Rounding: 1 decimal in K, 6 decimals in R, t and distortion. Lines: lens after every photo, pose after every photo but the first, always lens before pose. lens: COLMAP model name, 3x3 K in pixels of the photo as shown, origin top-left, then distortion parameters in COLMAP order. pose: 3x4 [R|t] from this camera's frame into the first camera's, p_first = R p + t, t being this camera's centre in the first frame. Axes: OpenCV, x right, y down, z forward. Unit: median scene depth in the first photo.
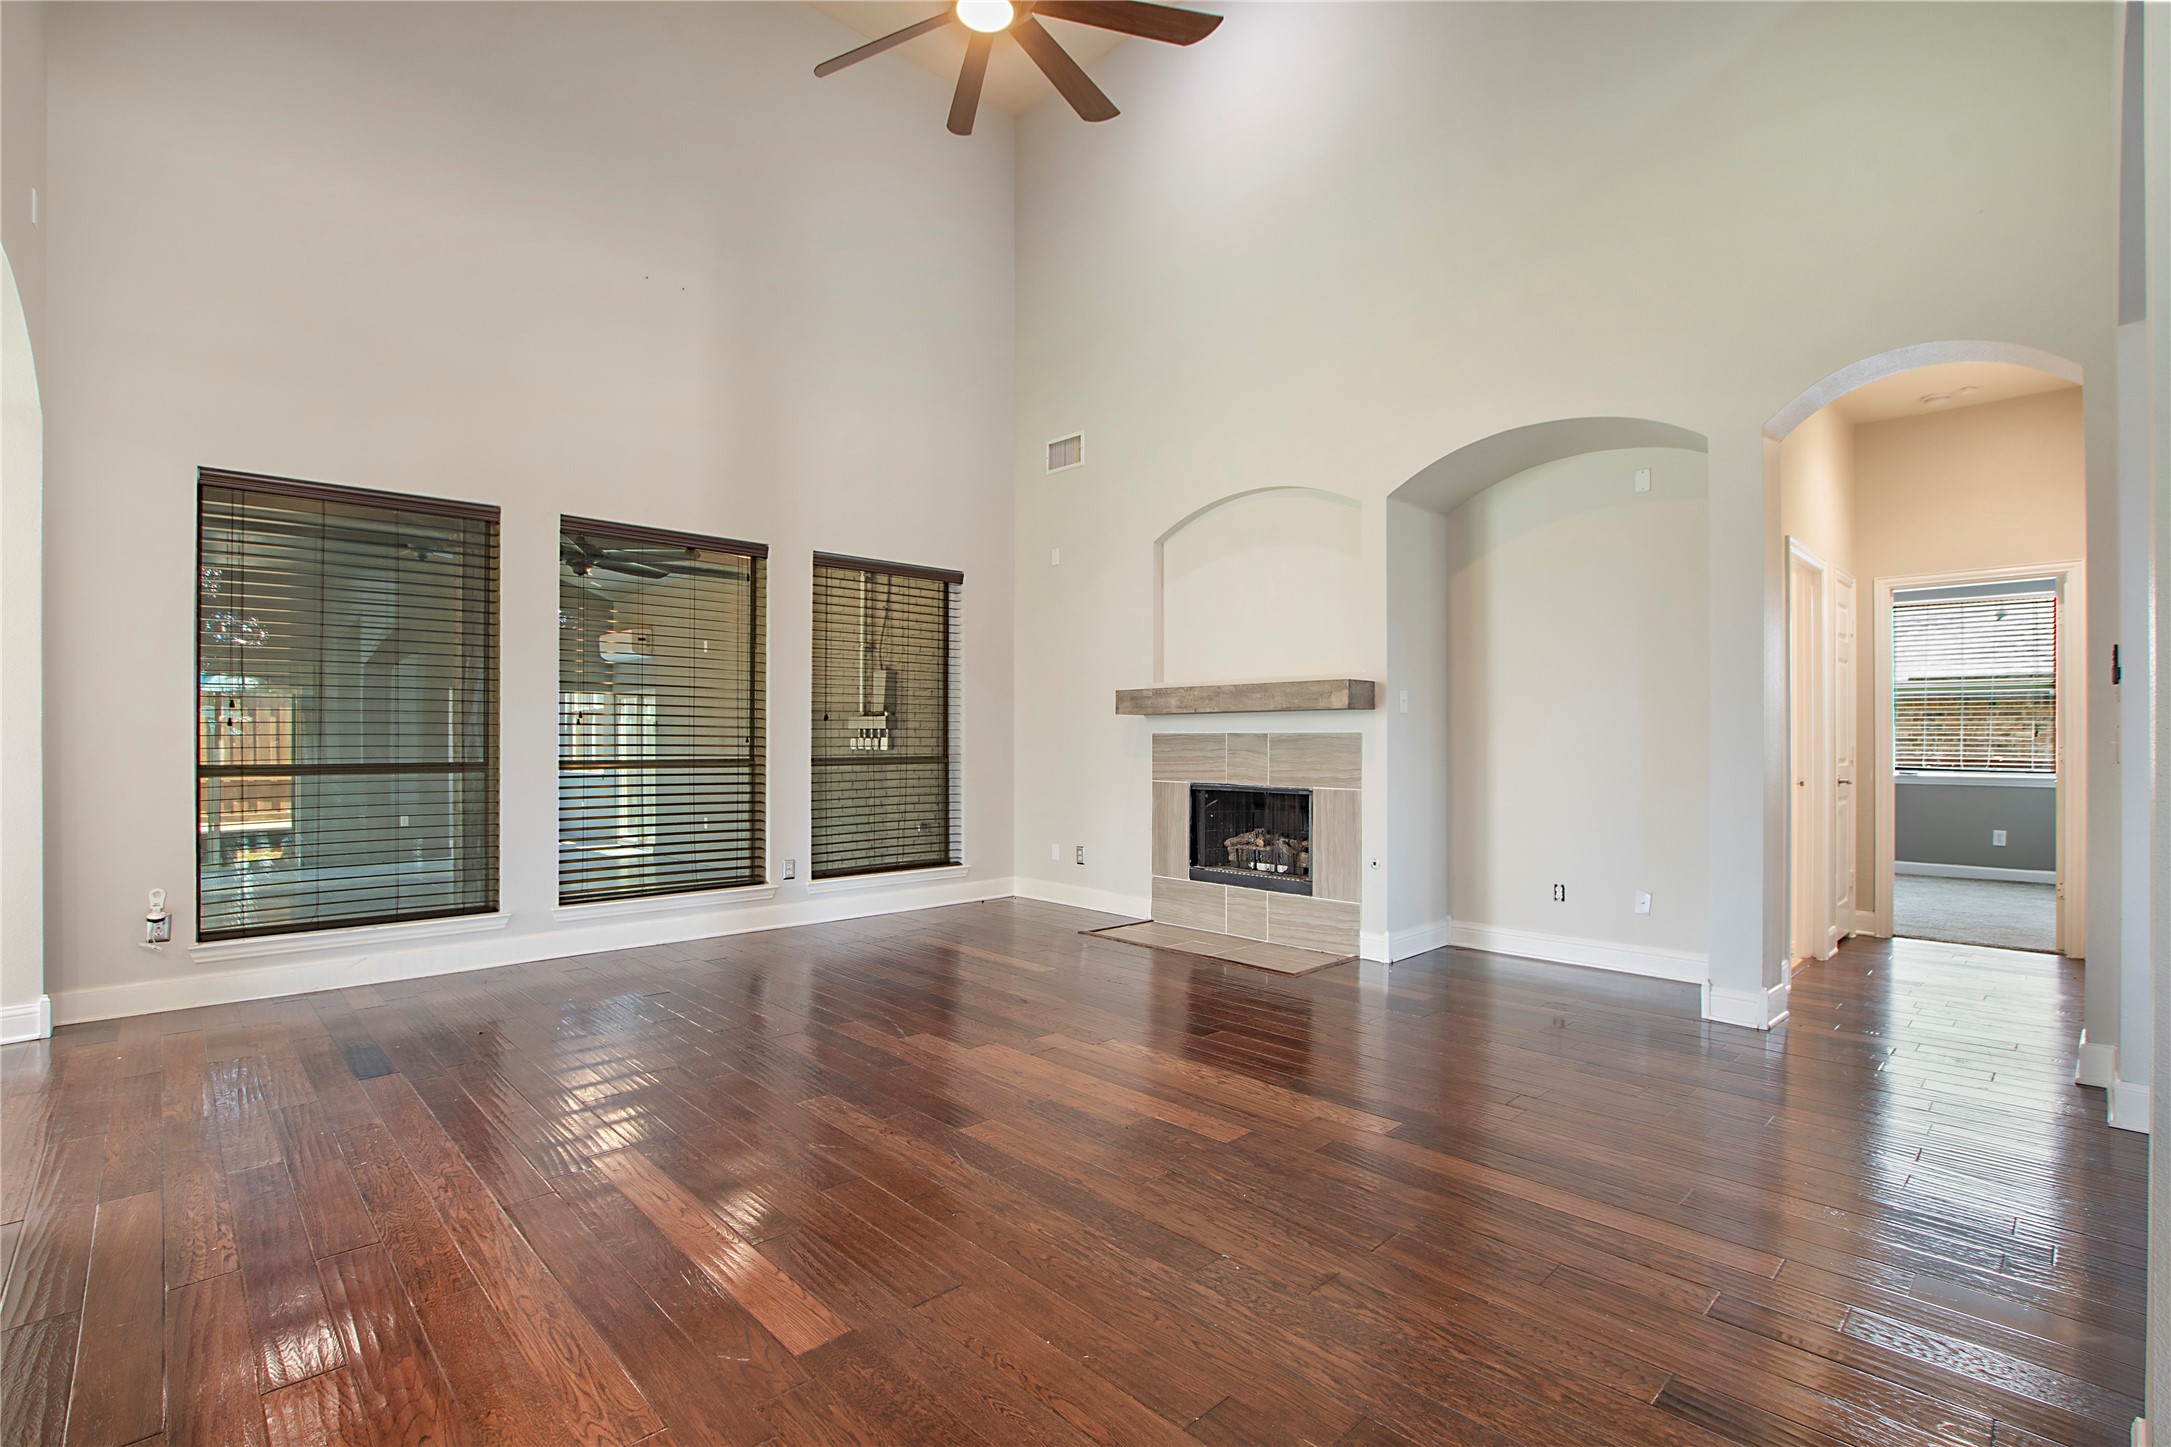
lens RADIAL K [[968.4, 0, 1100.9], [0, 968.4, 743.1], [0, 0, 1]] dist [-0.027050, 0.002356]
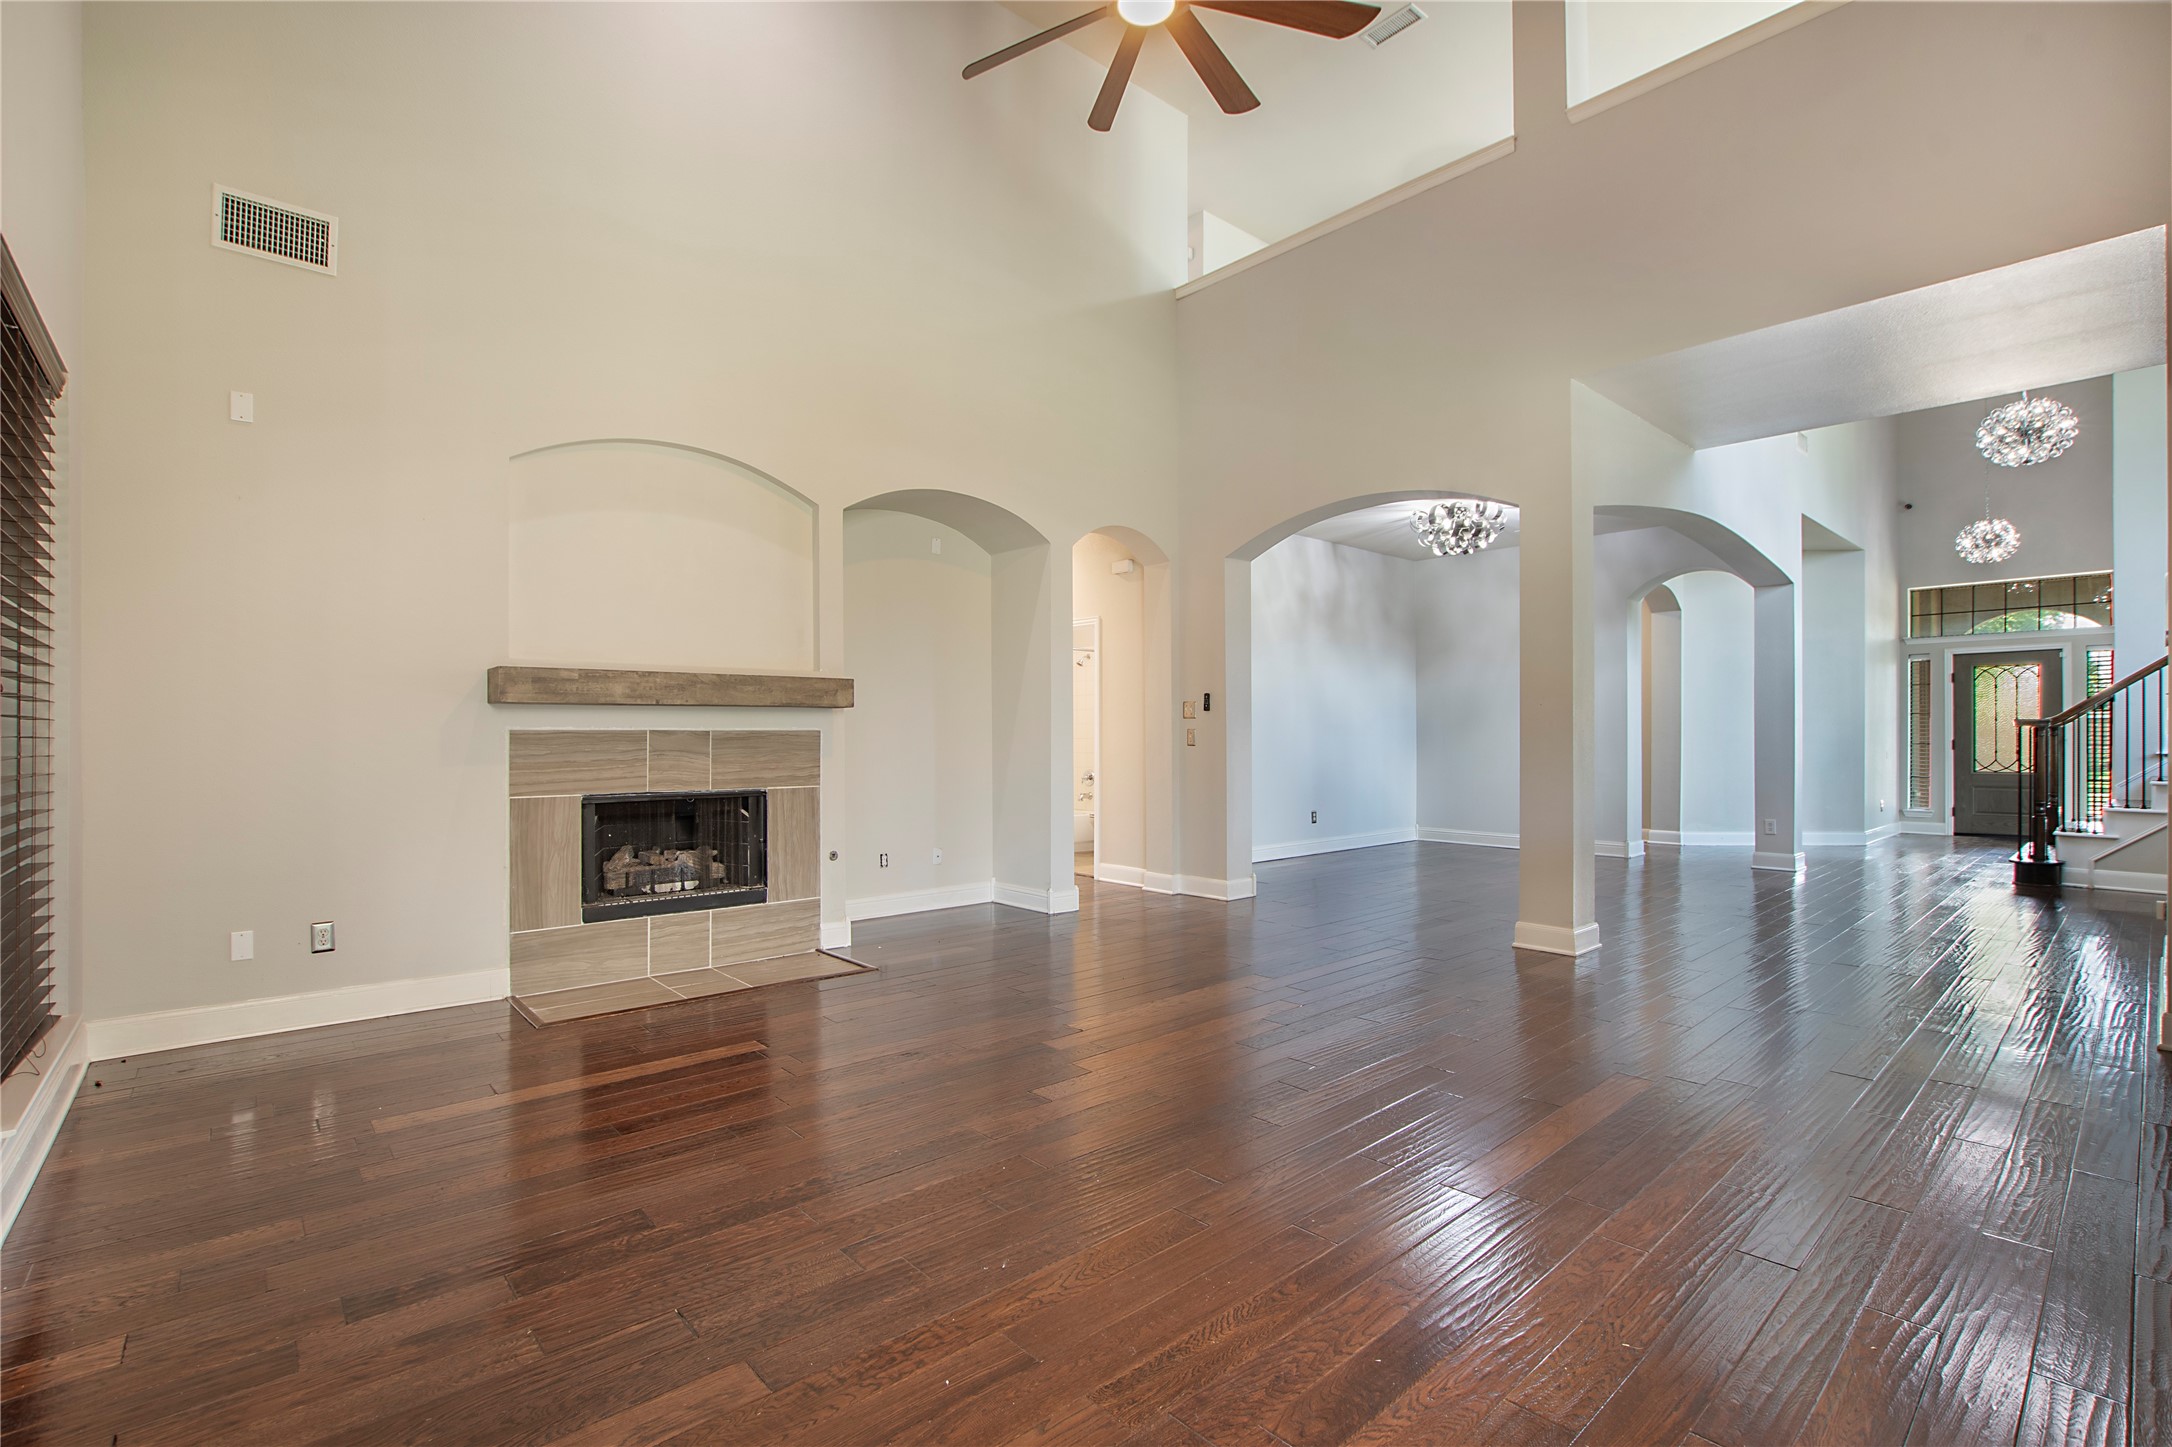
lens RADIAL K [[968.9, 0, 1073.1], [0, 968.9, 737.1], [0, 0, 1]] dist [-0.027050, 0.002356]
pose [[0.065201, -0.002742, 0.997868, -0.657966], [0.007795, 0.999967, 0.002239, -0.003447], [-0.997842, 0.007633, 0.065220, 0.590916]]
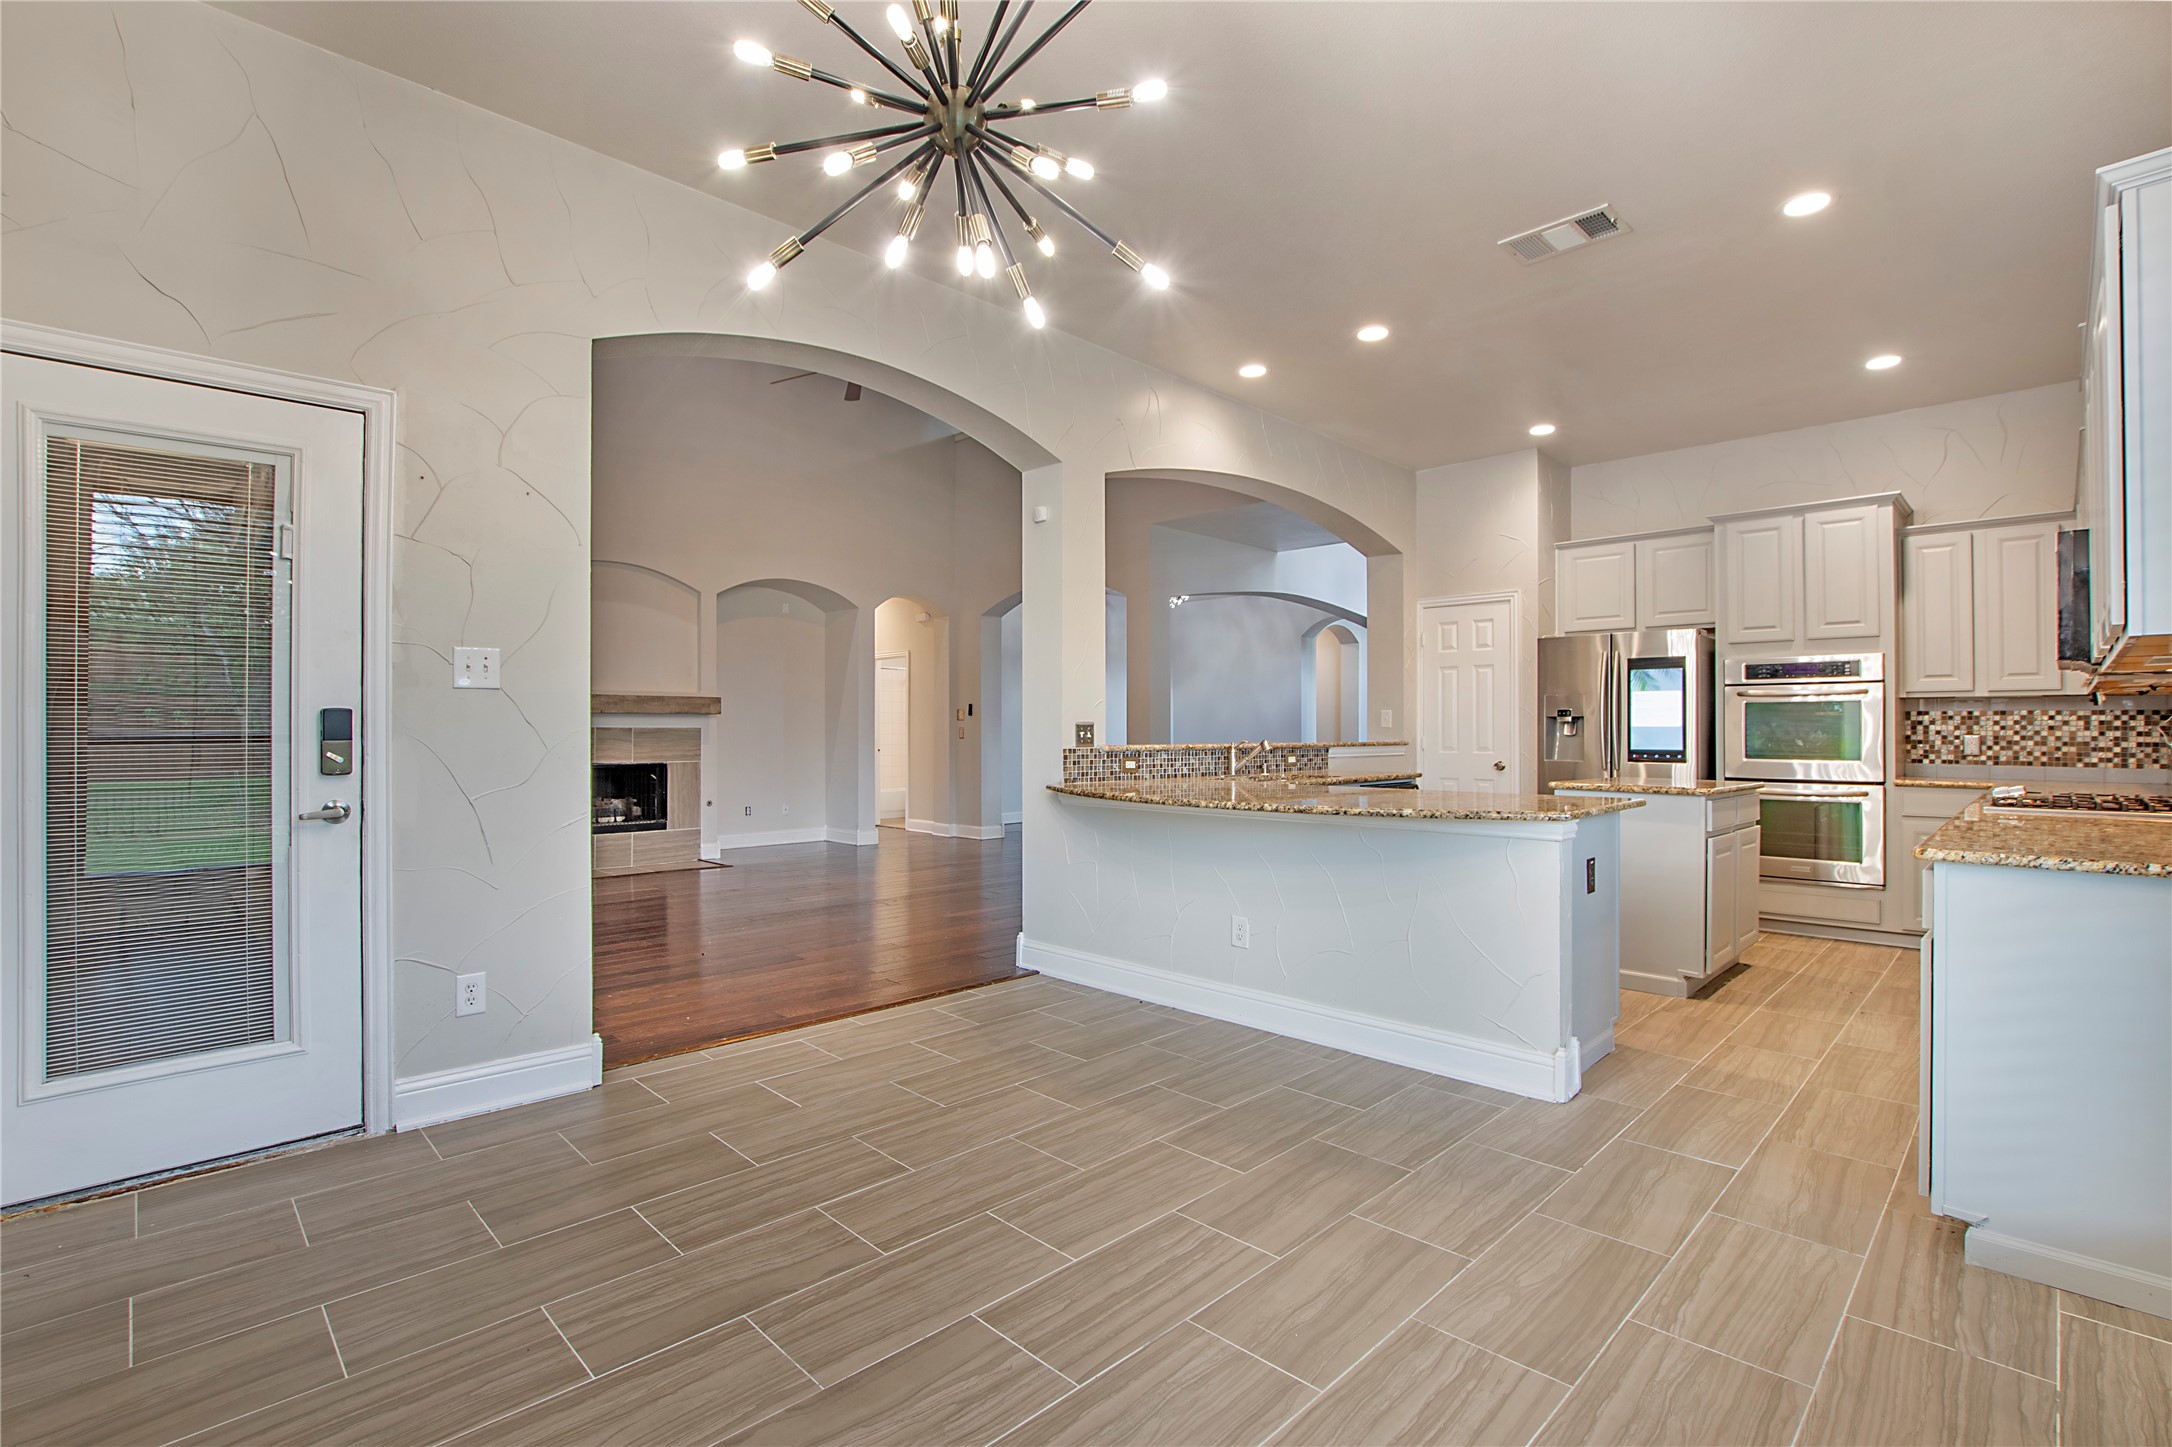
lens RADIAL K [[968.9, 0, 1091.6], [0, 968.9, 725.6], [0, 0, 1]] dist [-0.027050, 0.002356]
pose [[-0.017361, 0.005665, 0.999833, -1.288400], [0.002873, 0.999980, -0.005616, -0.002361], [-0.999845, 0.002775, -0.017377, 0.301735]]
